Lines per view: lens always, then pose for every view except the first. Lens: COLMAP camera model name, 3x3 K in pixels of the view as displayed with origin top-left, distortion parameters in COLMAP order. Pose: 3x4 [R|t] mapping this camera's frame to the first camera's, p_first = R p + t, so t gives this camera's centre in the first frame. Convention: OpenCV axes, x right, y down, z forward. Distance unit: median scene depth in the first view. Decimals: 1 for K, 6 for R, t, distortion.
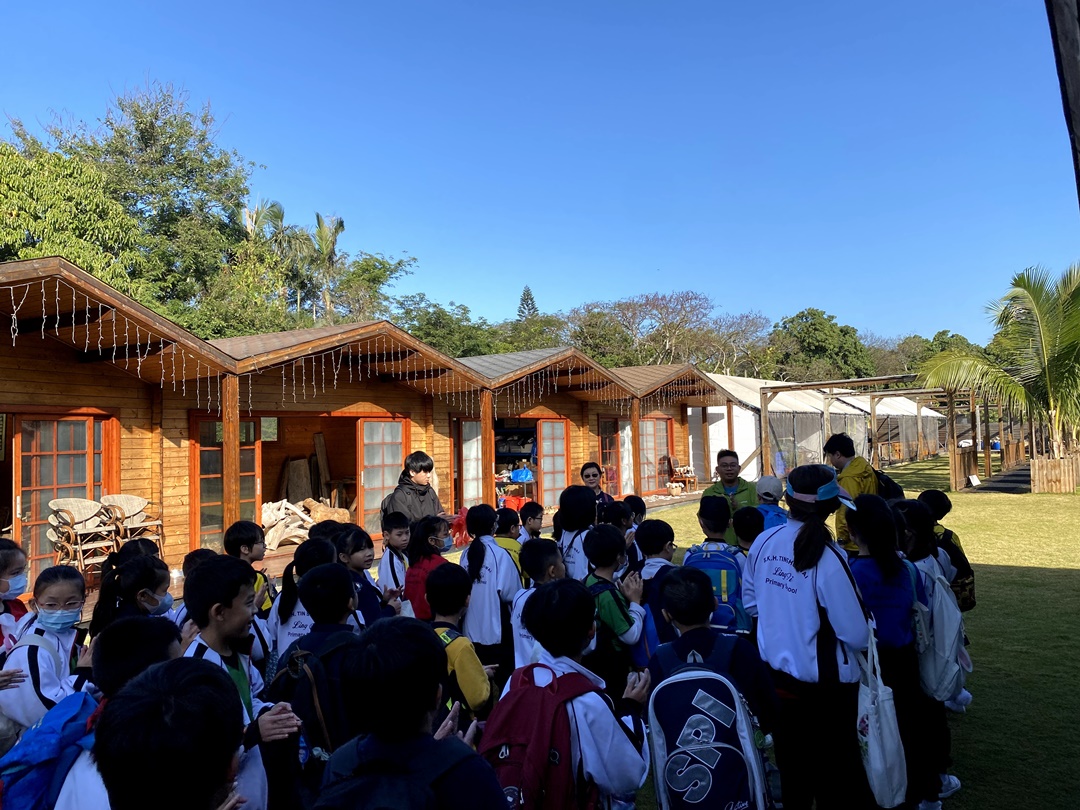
lens RADIAL K [[811.5, 0, 540.0], [0, 811.5, 405.0], [0, 0, 1]] dist [0.000588, -0.001595]
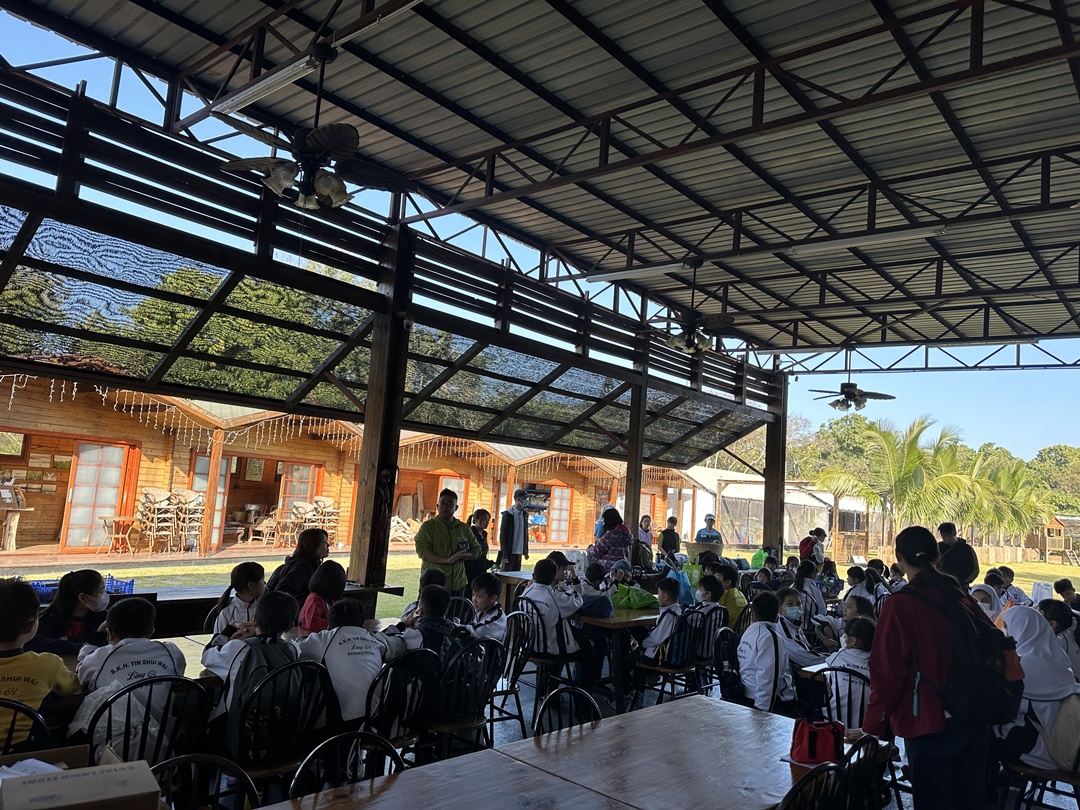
lens RADIAL K [[765.9, 0, 540.0], [0, 765.9, 405.0], [0, 0, 1]] dist [0.121744, -0.181712]
pose [[0.987337, 0.082168, -0.135698, 0.278343], [-0.093110, 0.992724, -0.076351, -0.038537], [0.128437, 0.088019, 0.987804, -0.882177]]
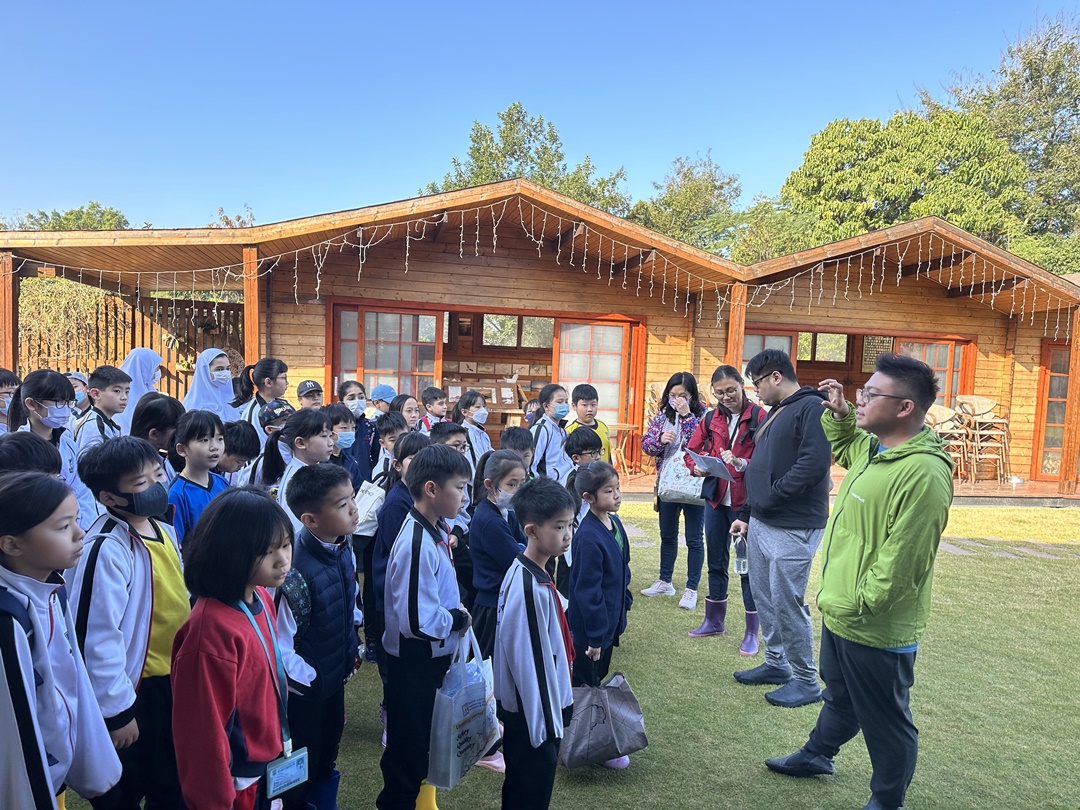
lens RADIAL K [[765.9, 0, 540.0], [0, 765.9, 405.0], [0, 0, 1]] dist [0.121744, -0.181712]
pose [[0.524234, 0.097296, -0.845997, 0.126130], [-0.023849, 0.994739, 0.099625, 0.006965], [0.851240, -0.032051, 0.523797, -0.155379]]
